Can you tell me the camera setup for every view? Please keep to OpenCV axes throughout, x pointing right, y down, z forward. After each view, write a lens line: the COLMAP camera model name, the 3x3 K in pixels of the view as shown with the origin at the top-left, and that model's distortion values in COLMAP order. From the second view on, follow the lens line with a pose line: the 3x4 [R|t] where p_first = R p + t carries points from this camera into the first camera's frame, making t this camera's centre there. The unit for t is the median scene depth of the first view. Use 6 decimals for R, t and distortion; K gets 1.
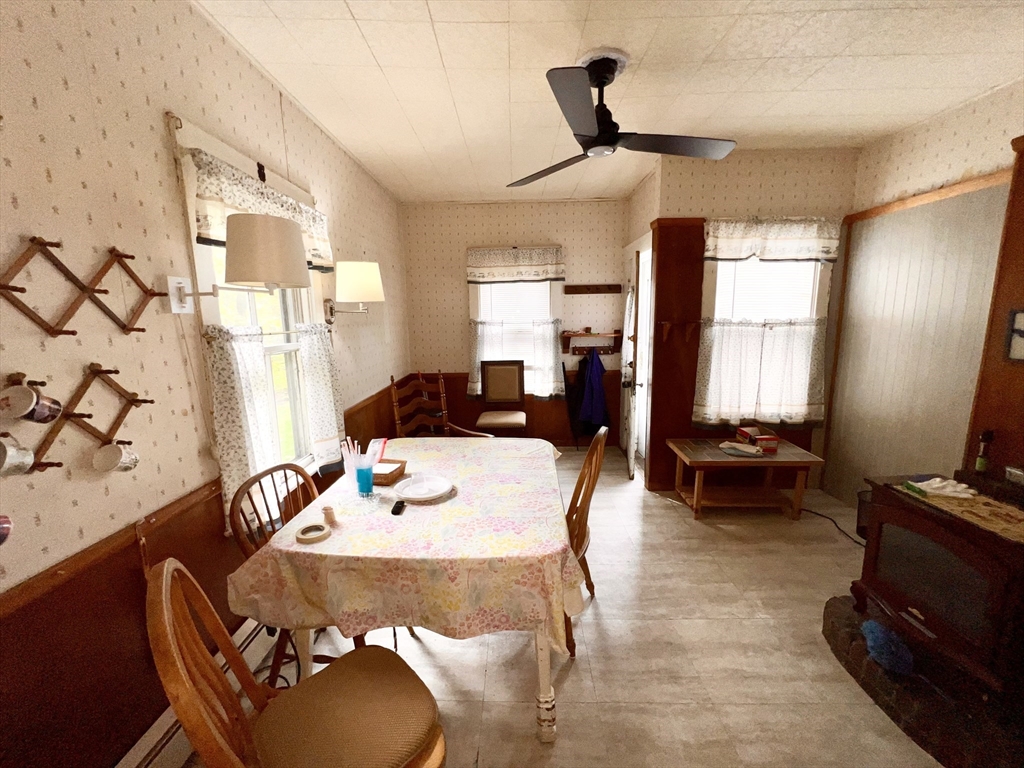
lens RADIAL K [[407.9, 0, 511.8], [0, 407.9, 383.3], [0, 0, 1]] dist [0.001513, 0.000648]
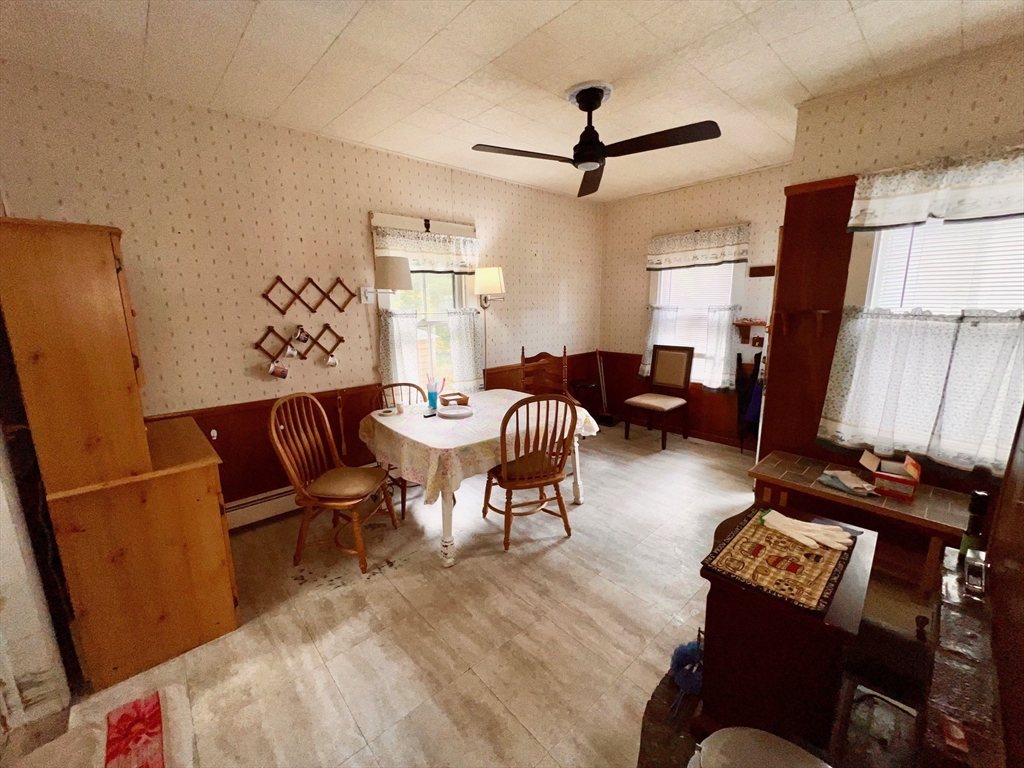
lens RADIAL K [[408.4, 0, 512.6], [0, 408.4, 383.8], [0, 0, 1]] dist [0.000062, -0.000376]
pose [[0.684878, 0.147109, -0.713653, 0.606166], [-0.114332, 0.988972, 0.094140, -0.017521], [0.719632, 0.017119, 0.694144, 0.018628]]
